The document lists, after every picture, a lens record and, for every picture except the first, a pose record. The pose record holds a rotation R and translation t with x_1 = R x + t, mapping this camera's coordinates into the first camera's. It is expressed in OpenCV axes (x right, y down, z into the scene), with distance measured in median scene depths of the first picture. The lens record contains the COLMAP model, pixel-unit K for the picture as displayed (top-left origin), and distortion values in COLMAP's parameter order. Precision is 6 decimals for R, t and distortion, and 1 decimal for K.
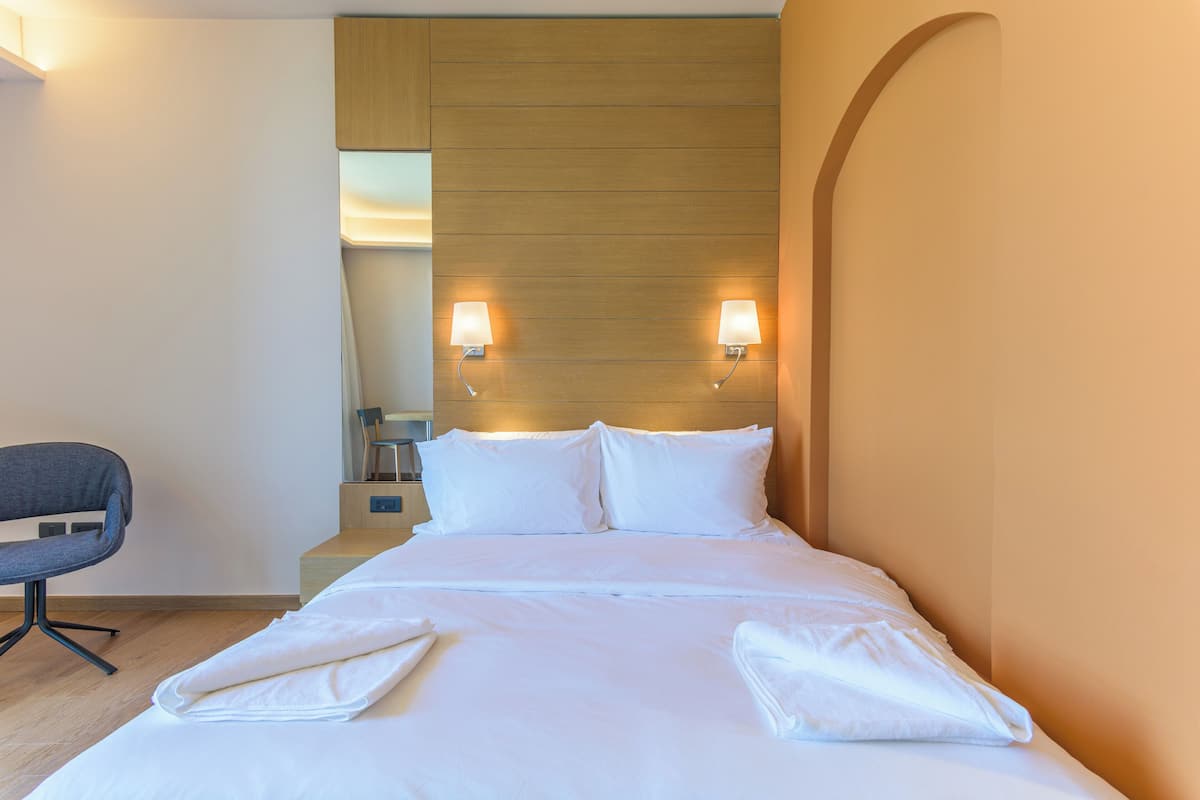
lens RADIAL K [[587.8, 0, 597.6], [0, 587.8, 390.7], [0, 0, 1]] dist [0.018243, 0.000456]
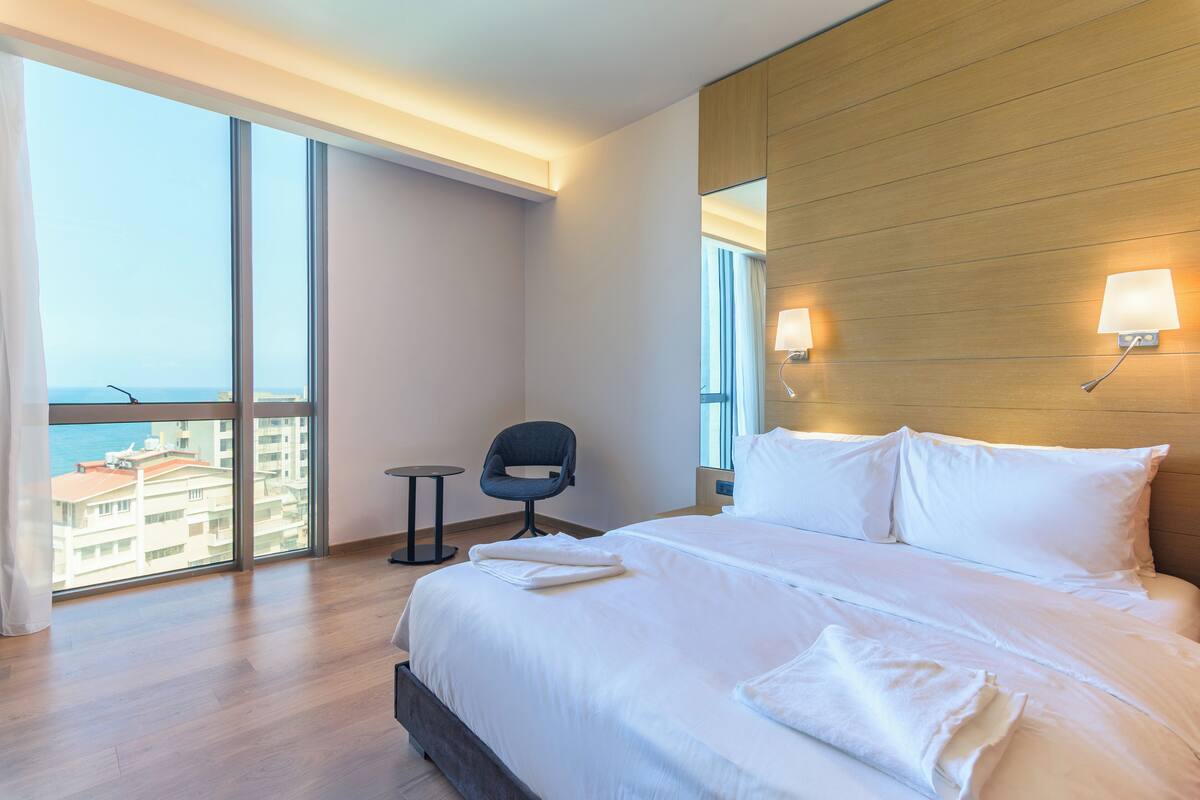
lens RADIAL K [[587.8, 0, 597.6], [0, 587.8, 390.7], [0, 0, 1]] dist [0.018243, 0.000456]
pose [[0.678361, 0.008452, -0.734680, 0.375573], [-0.011366, 0.999935, 0.001009, 0.000127], [0.734641, 0.007666, 0.678413, 0.015065]]
